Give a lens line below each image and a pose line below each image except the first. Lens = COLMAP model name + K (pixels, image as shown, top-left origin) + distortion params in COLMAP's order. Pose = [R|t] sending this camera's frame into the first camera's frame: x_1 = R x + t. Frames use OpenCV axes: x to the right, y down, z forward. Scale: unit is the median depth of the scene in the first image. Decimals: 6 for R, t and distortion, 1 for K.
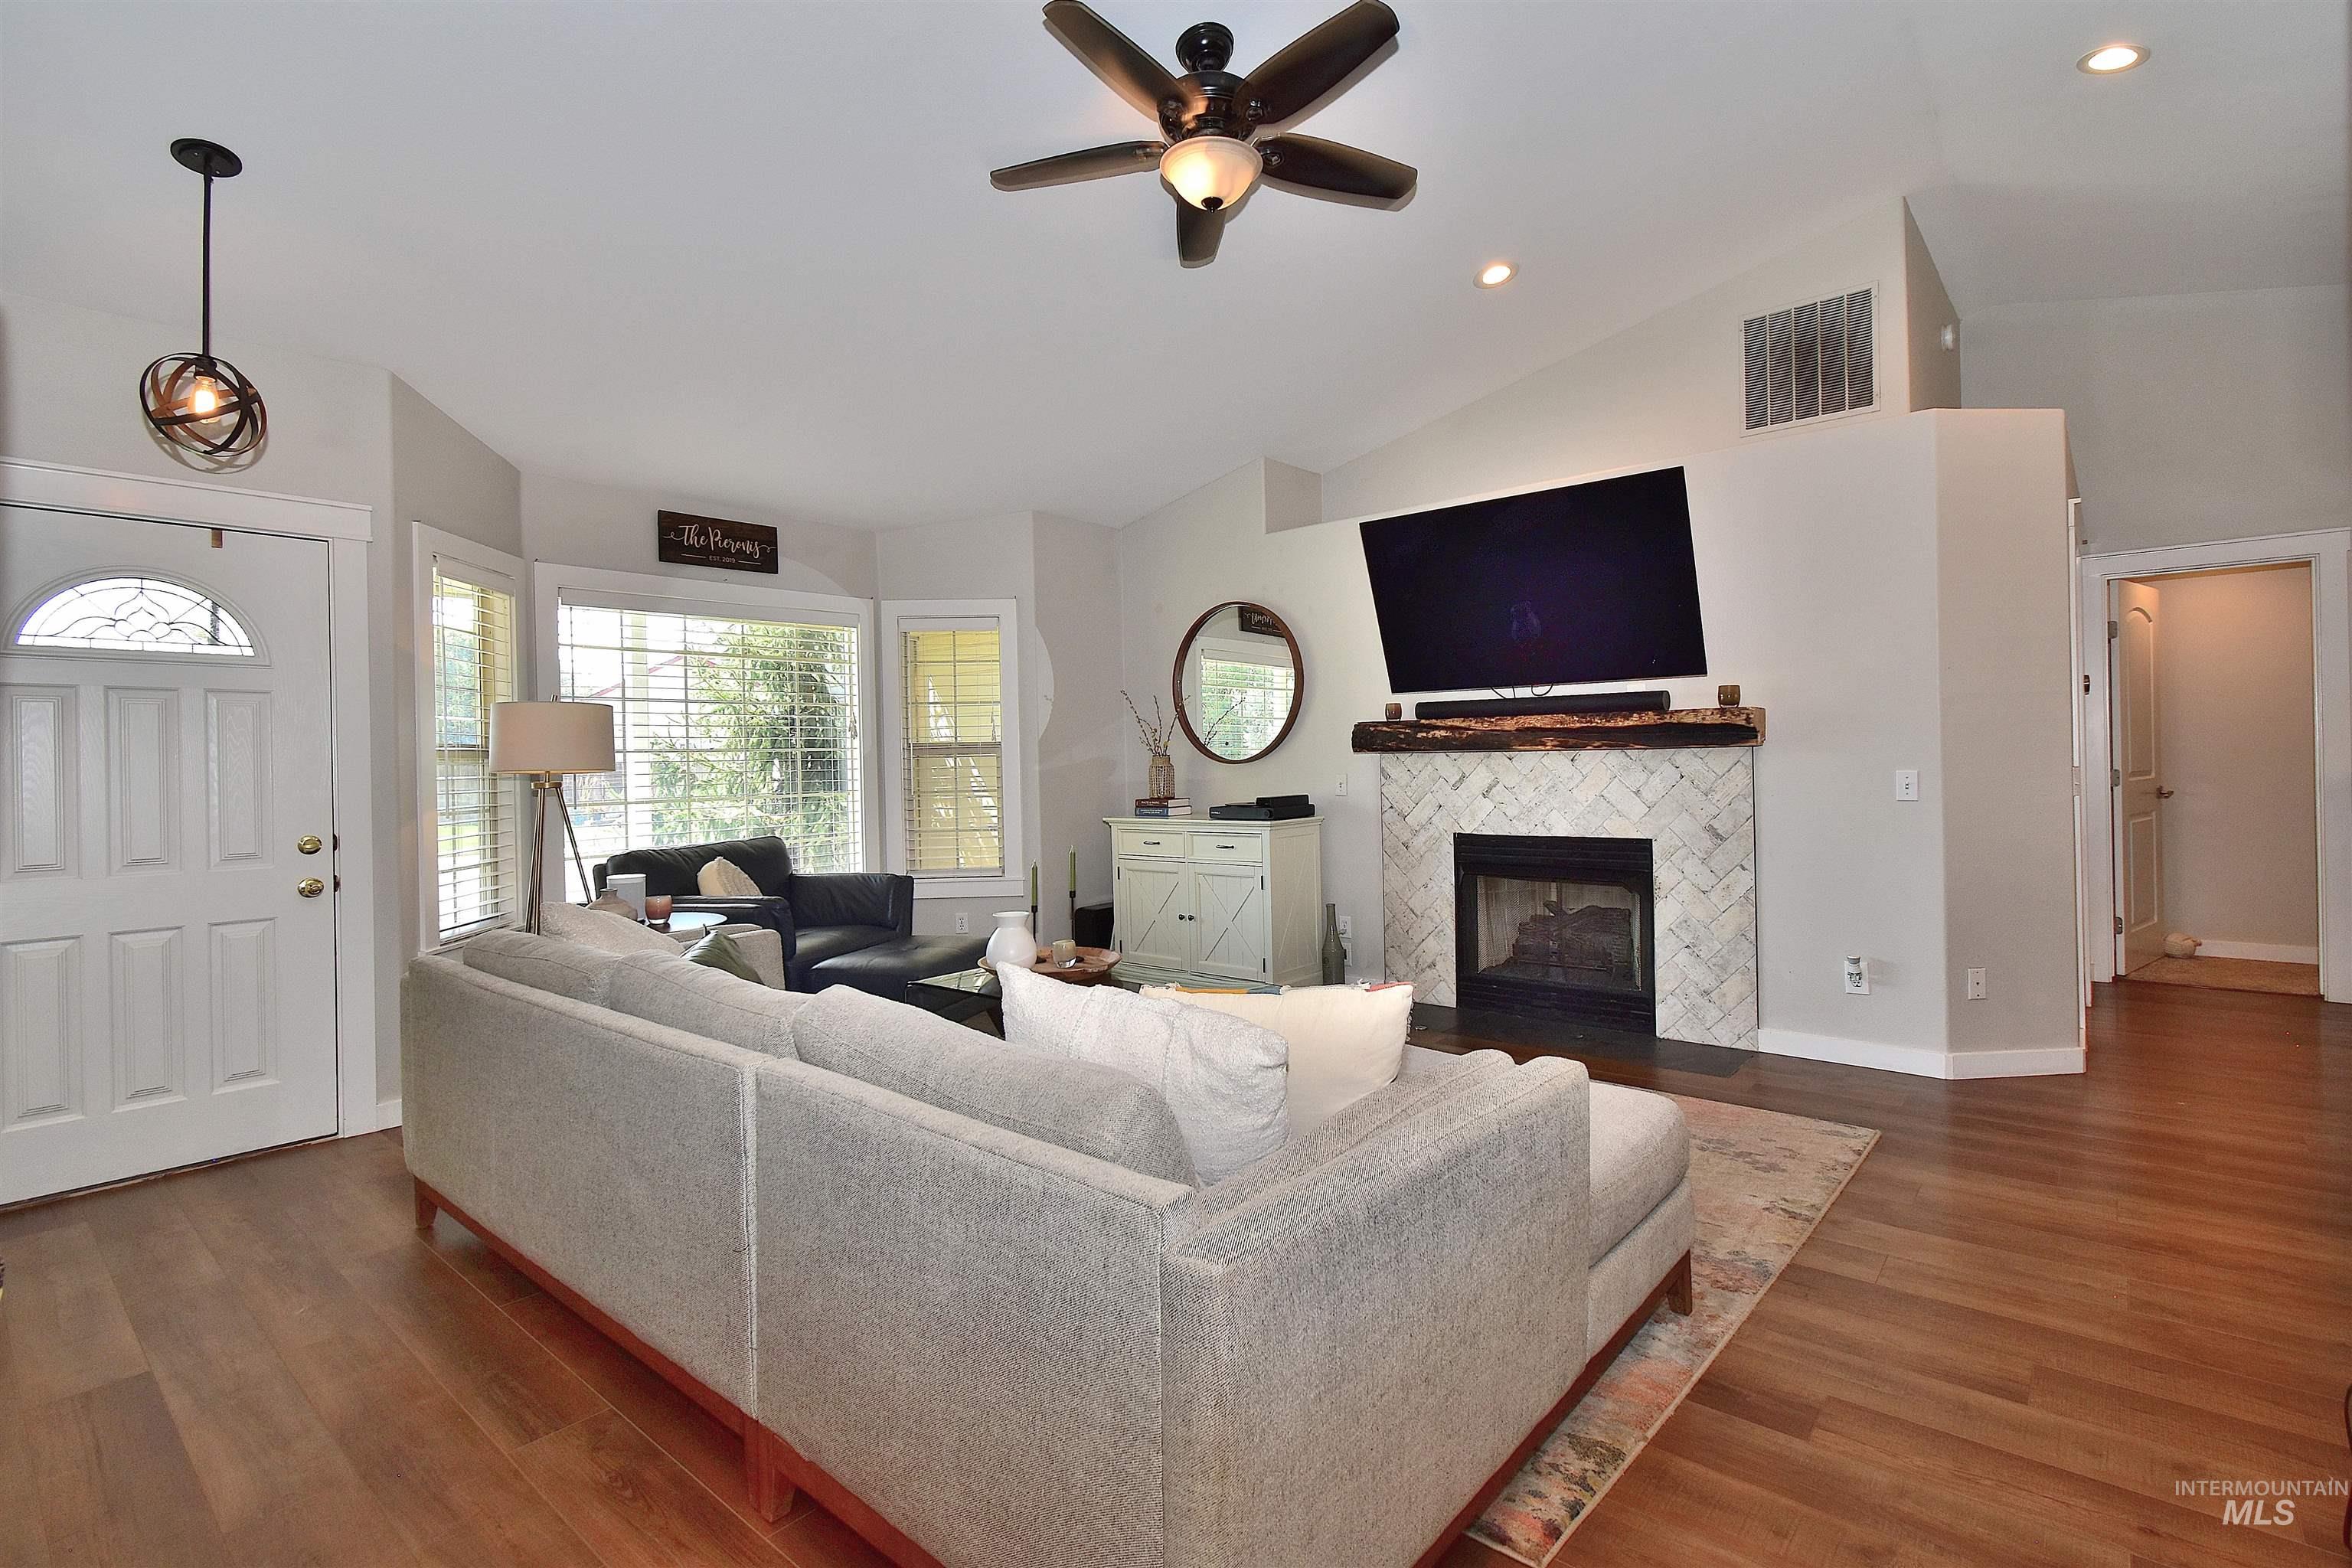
lens RADIAL K [[1087.6, 0, 1228.1], [0, 1087.6, 764.7], [0, 0, 1]] dist [0.004964, 0.000400]
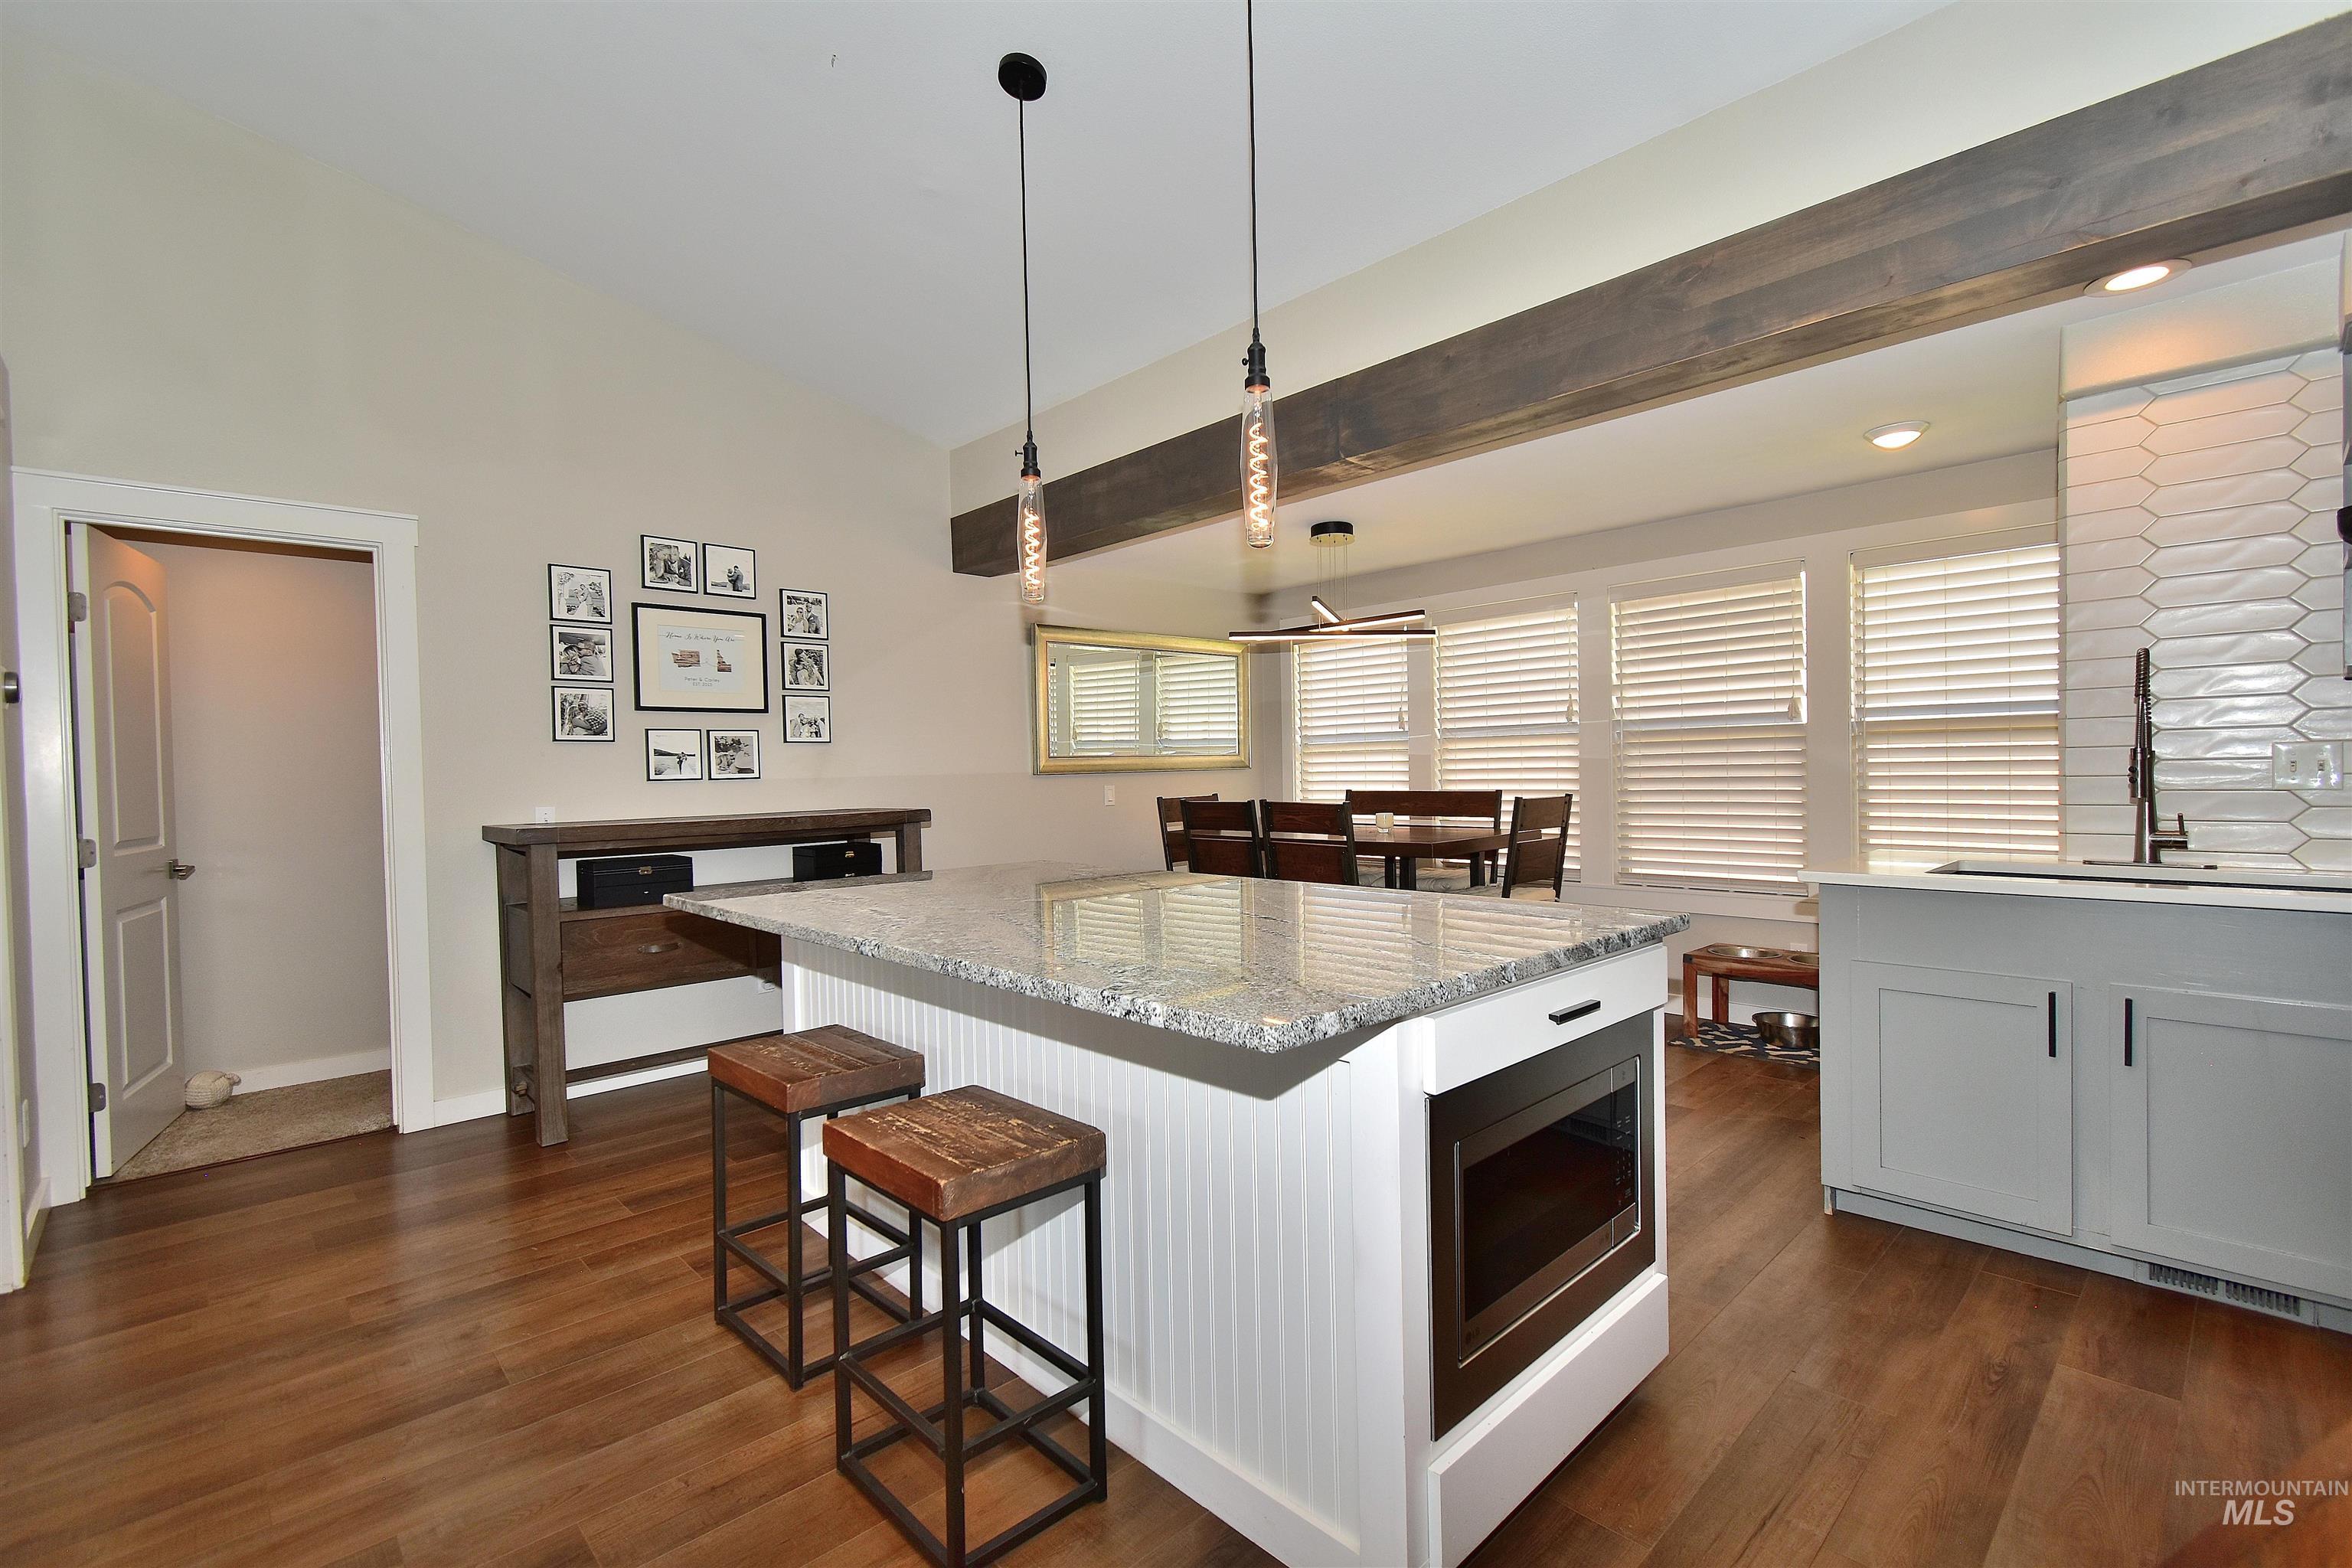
lens RADIAL K [[1045.8, 0, 1190.3], [0, 1045.8, 789.6], [0, 0, 1]] dist [0.002040, -0.000092]
pose [[0.120583, 0.002298, 0.992701, 0.351586], [0.025146, 0.999669, -0.005368, -0.005126], [-0.992385, 0.025609, 0.120485, 0.366205]]
